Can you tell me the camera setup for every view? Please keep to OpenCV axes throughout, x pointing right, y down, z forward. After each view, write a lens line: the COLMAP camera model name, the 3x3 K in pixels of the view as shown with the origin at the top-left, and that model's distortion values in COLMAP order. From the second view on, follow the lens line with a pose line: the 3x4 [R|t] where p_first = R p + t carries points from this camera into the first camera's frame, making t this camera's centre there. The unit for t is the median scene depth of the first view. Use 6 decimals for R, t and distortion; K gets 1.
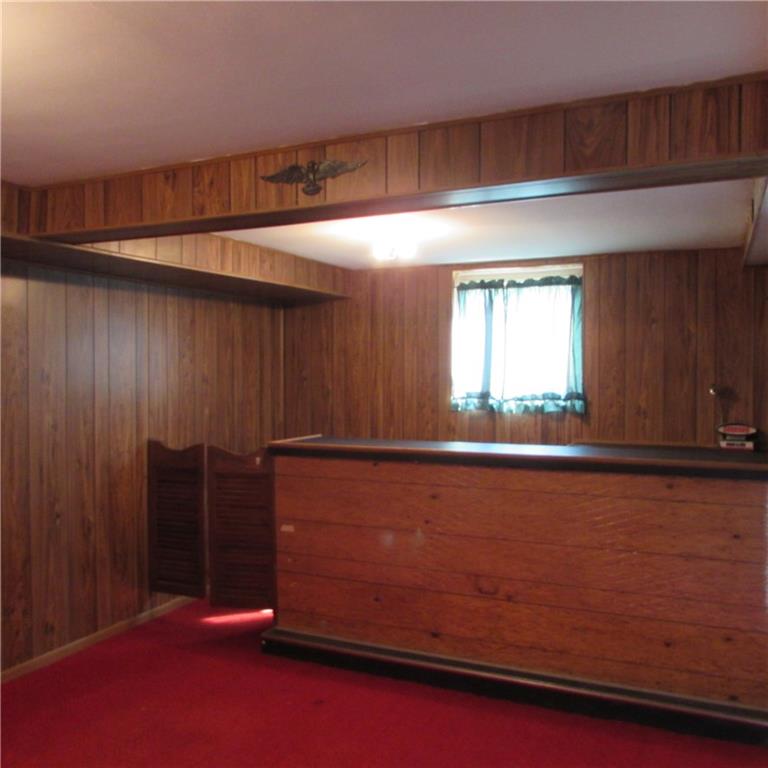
lens RADIAL K [[725.9, 0, 384.5], [0, 725.9, 384.3], [0, 0, 1]] dist [-0.033202, 0.000000]
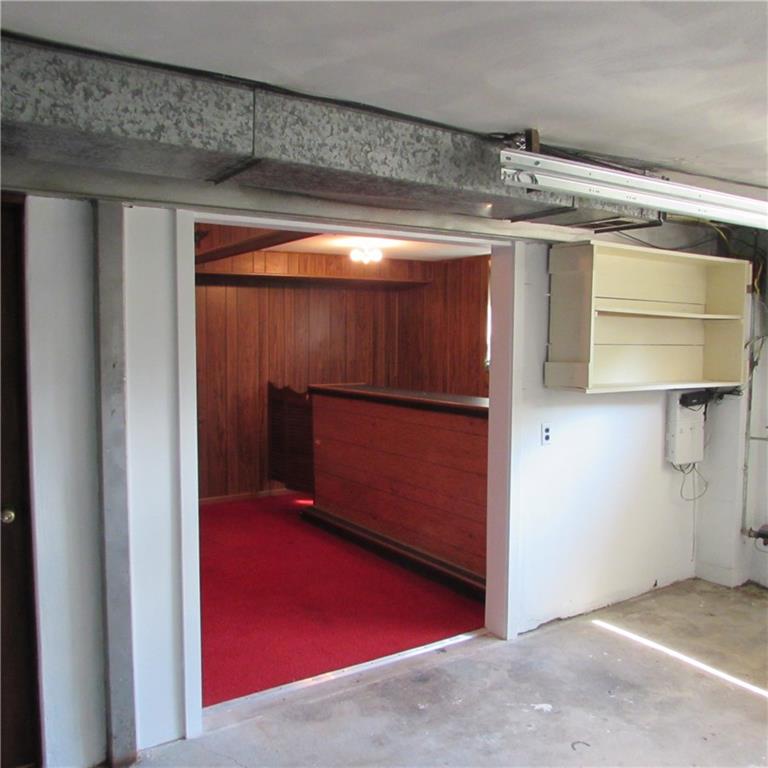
lens RADIAL K [[725.9, 0, 383.7], [0, 725.9, 384.2], [0, 0, 1]] dist [-0.033202, 0.000000]
pose [[0.851174, 0.039932, -0.523362, 0.739189], [-0.014841, 0.998534, 0.052051, -0.004584], [0.524673, -0.036537, 0.850519, -0.214210]]
